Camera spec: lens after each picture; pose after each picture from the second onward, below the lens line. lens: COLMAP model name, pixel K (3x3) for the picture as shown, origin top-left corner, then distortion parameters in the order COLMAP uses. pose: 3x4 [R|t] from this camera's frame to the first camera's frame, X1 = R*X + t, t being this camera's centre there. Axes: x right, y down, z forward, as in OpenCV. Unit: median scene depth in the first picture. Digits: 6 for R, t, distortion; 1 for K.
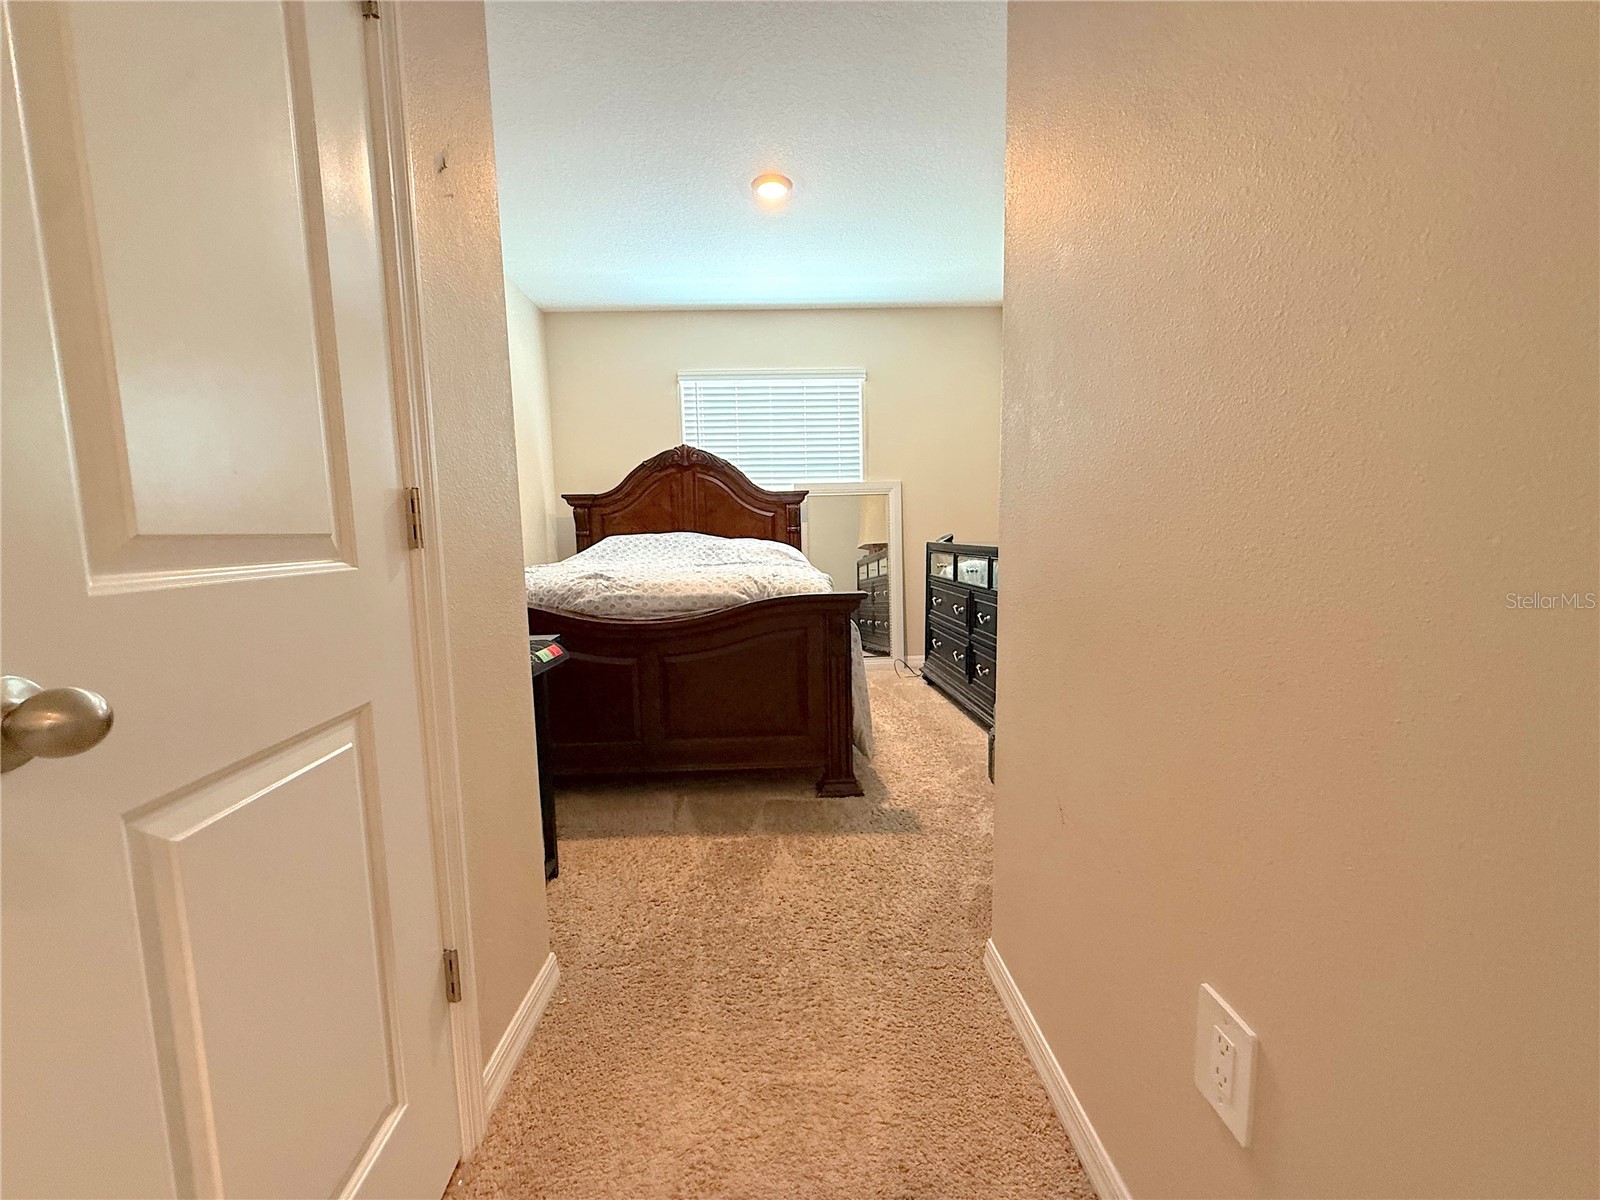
lens RADIAL K [[633.7, 0, 796.1], [0, 633.7, 599.1], [0, 0, 1]] dist [-0.001446, 0.000350]
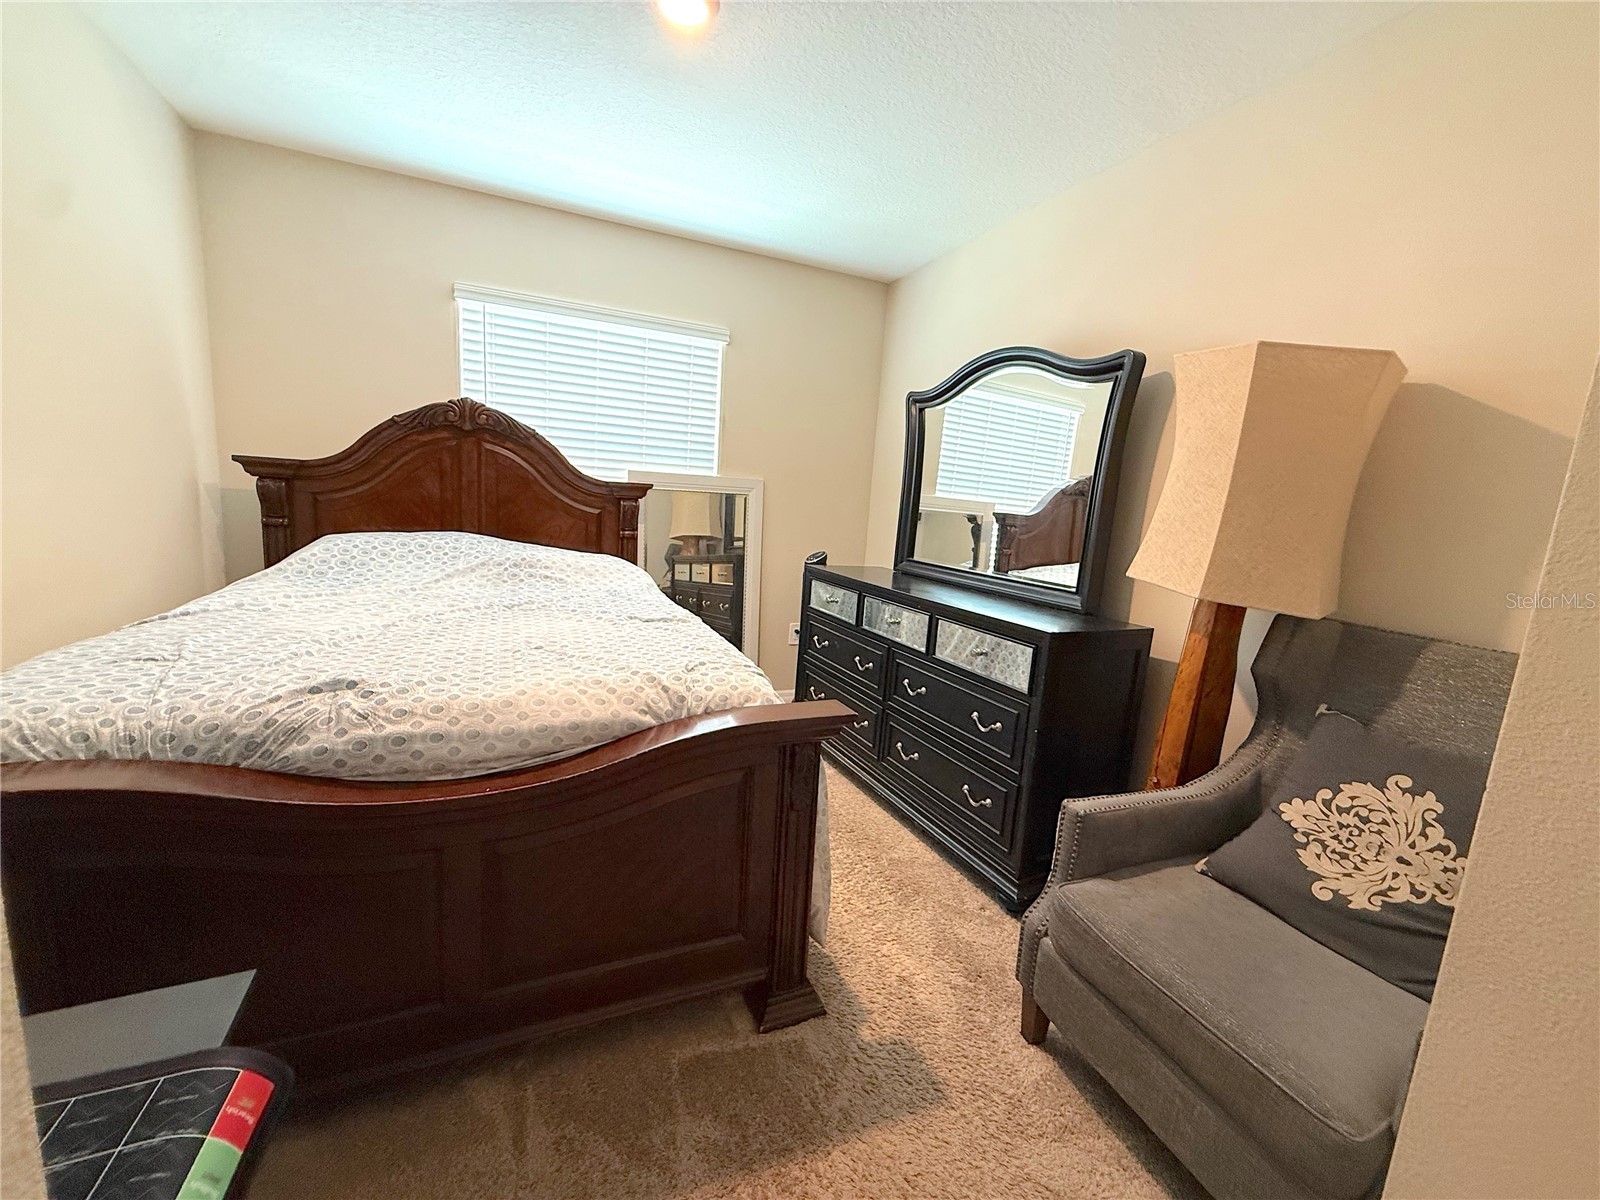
lens RADIAL K [[633.7, 0, 796.1], [0, 633.7, 599.1], [0, 0, 1]] dist [-0.001446, 0.000350]
pose [[0.927176, 0.023278, 0.373901, -0.108858], [-0.045822, 0.997620, 0.051517, -0.091982], [-0.371812, -0.064898, 0.926037, 0.269834]]
